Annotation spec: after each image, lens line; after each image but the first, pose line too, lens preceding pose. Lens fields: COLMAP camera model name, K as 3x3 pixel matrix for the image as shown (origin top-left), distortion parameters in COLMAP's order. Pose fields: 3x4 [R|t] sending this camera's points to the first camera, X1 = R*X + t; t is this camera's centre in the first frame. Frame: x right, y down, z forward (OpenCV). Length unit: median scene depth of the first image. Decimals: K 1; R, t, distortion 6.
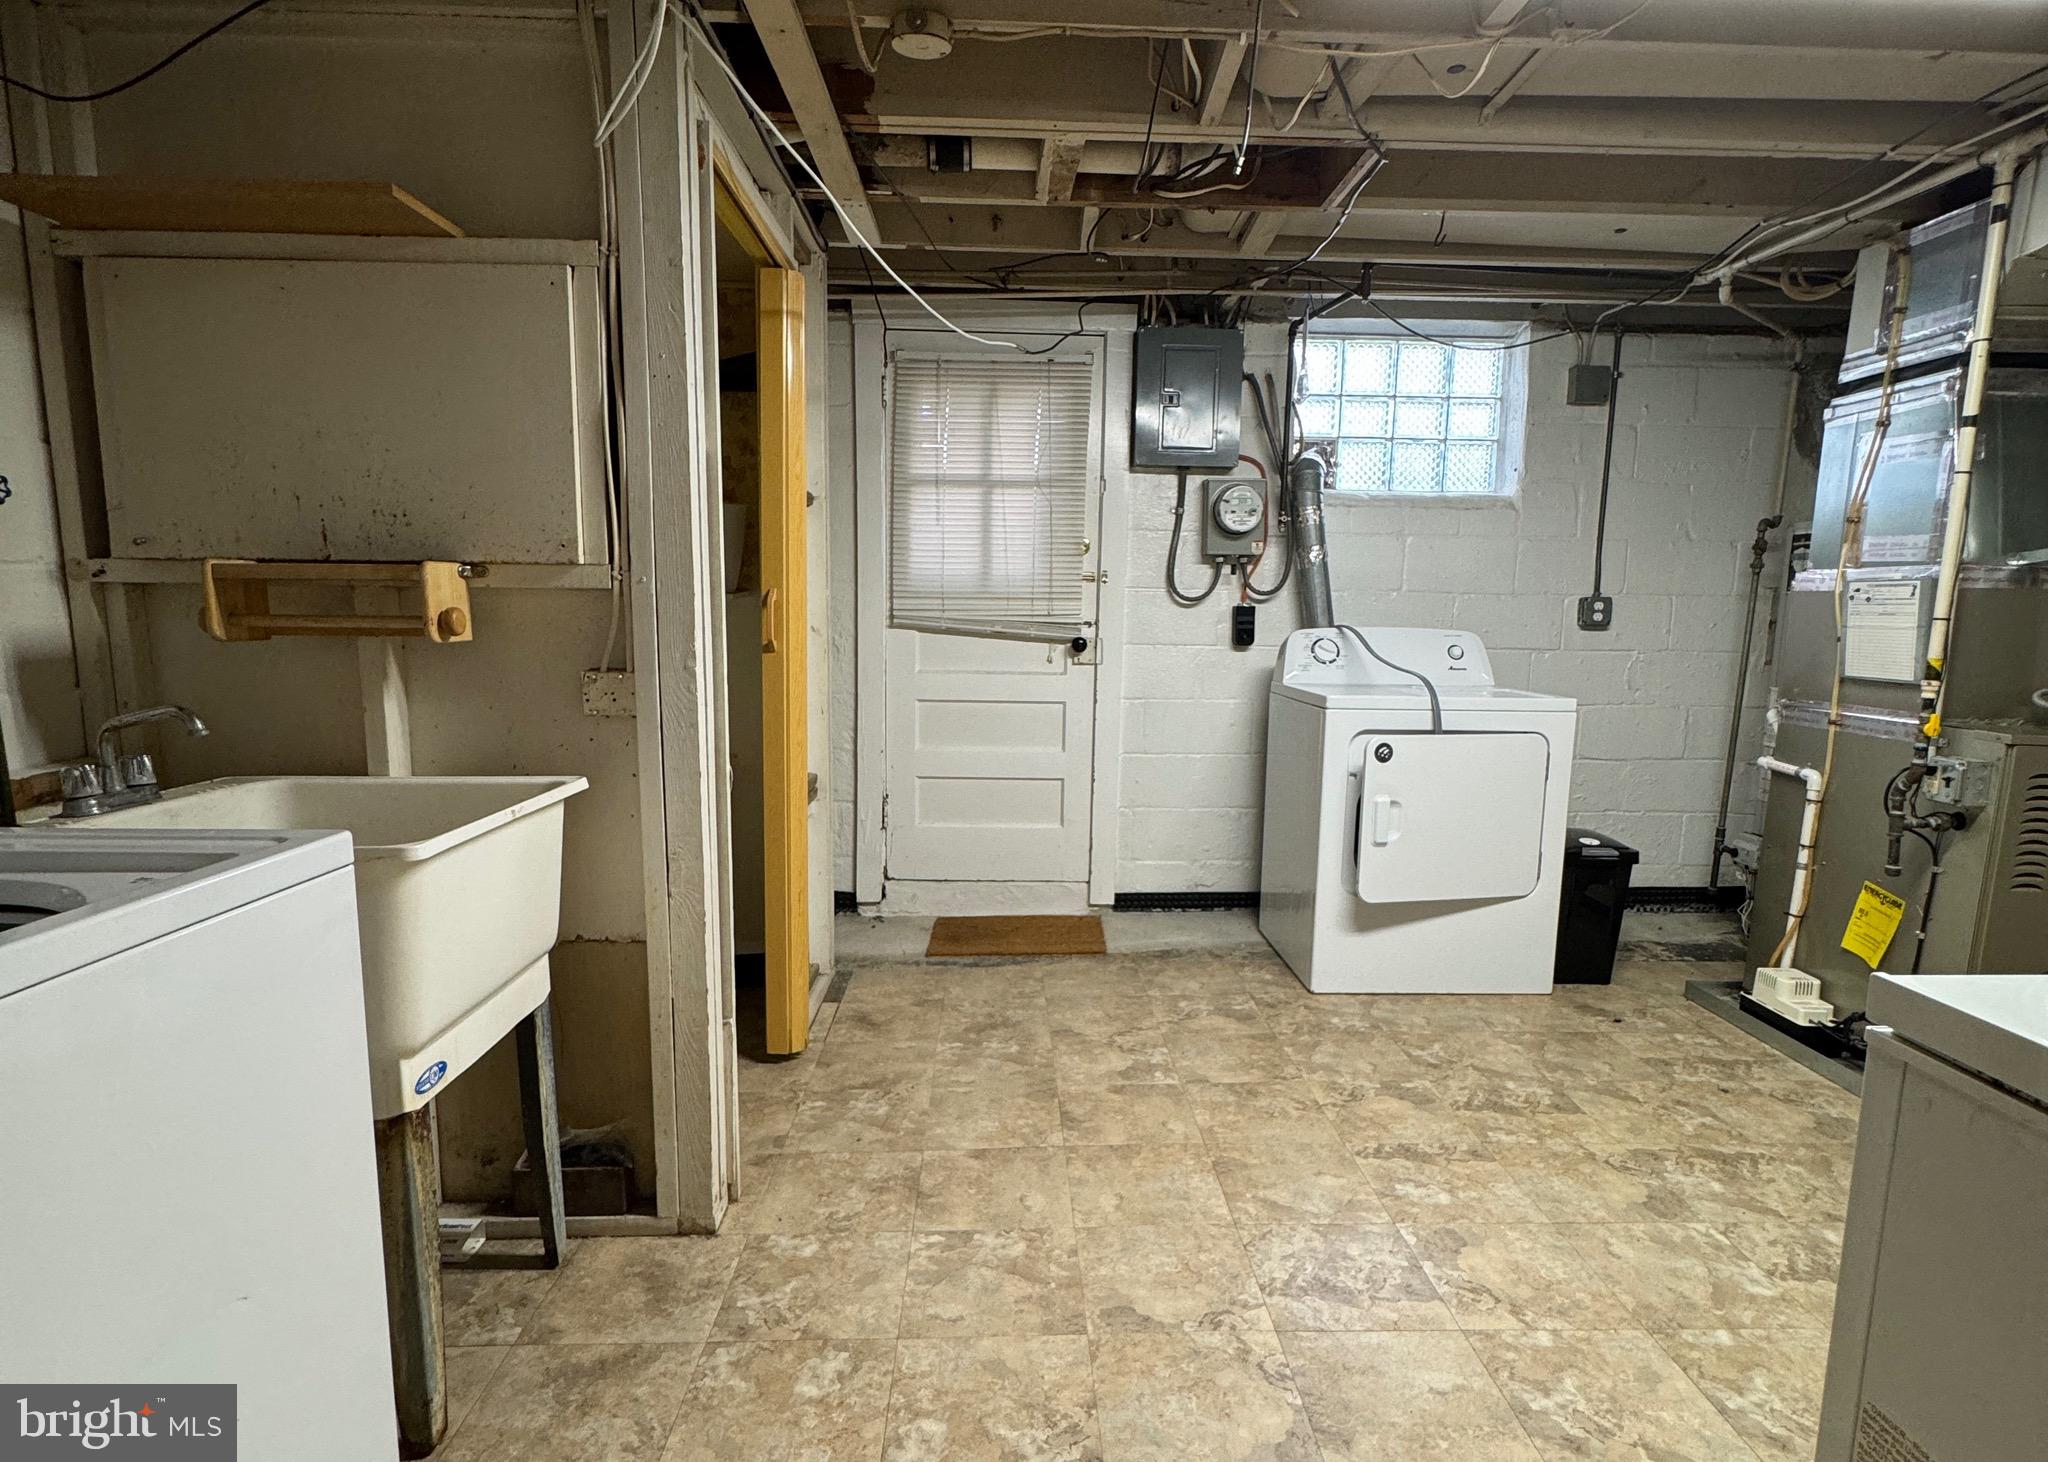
lens RADIAL K [[1105.3, 0, 1026.1], [0, 1105.3, 766.5], [0, 0, 1]] dist [-0.000596, -0.001324]
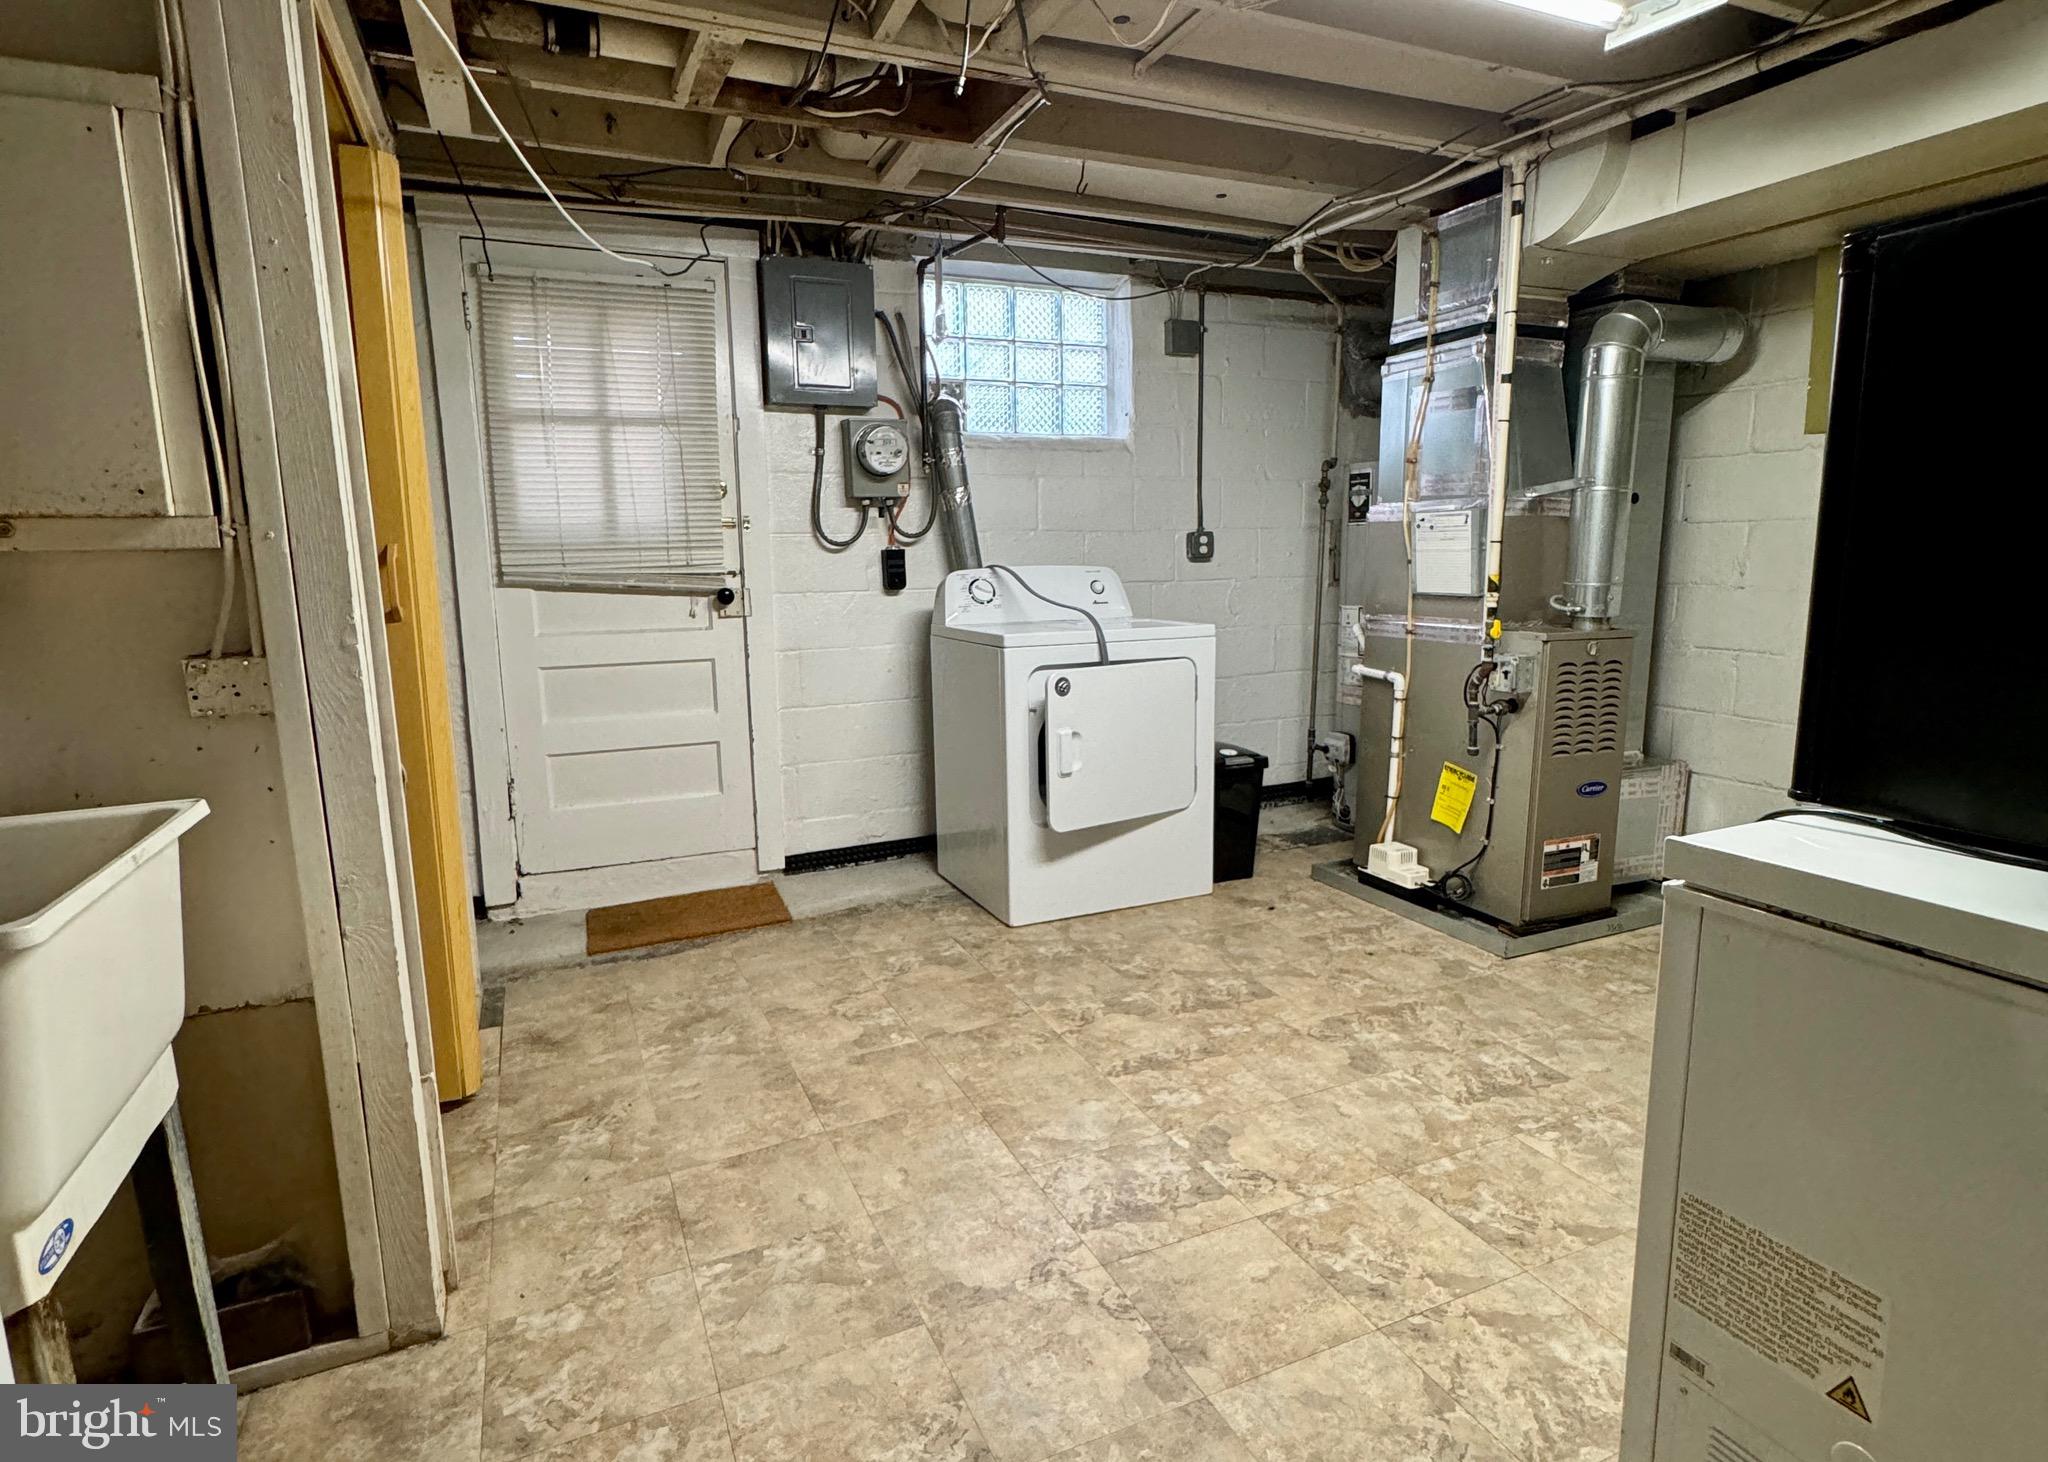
lens RADIAL K [[1103.0, 0, 1024.2], [0, 1103.0, 735.8], [0, 0, 1]] dist [-0.003248, 0.000167]
pose [[0.920440, -0.093926, 0.379430, -0.116201], [0.085971, 0.995577, 0.037896, -0.009673], [-0.381311, -0.002261, 0.924444, 0.064600]]
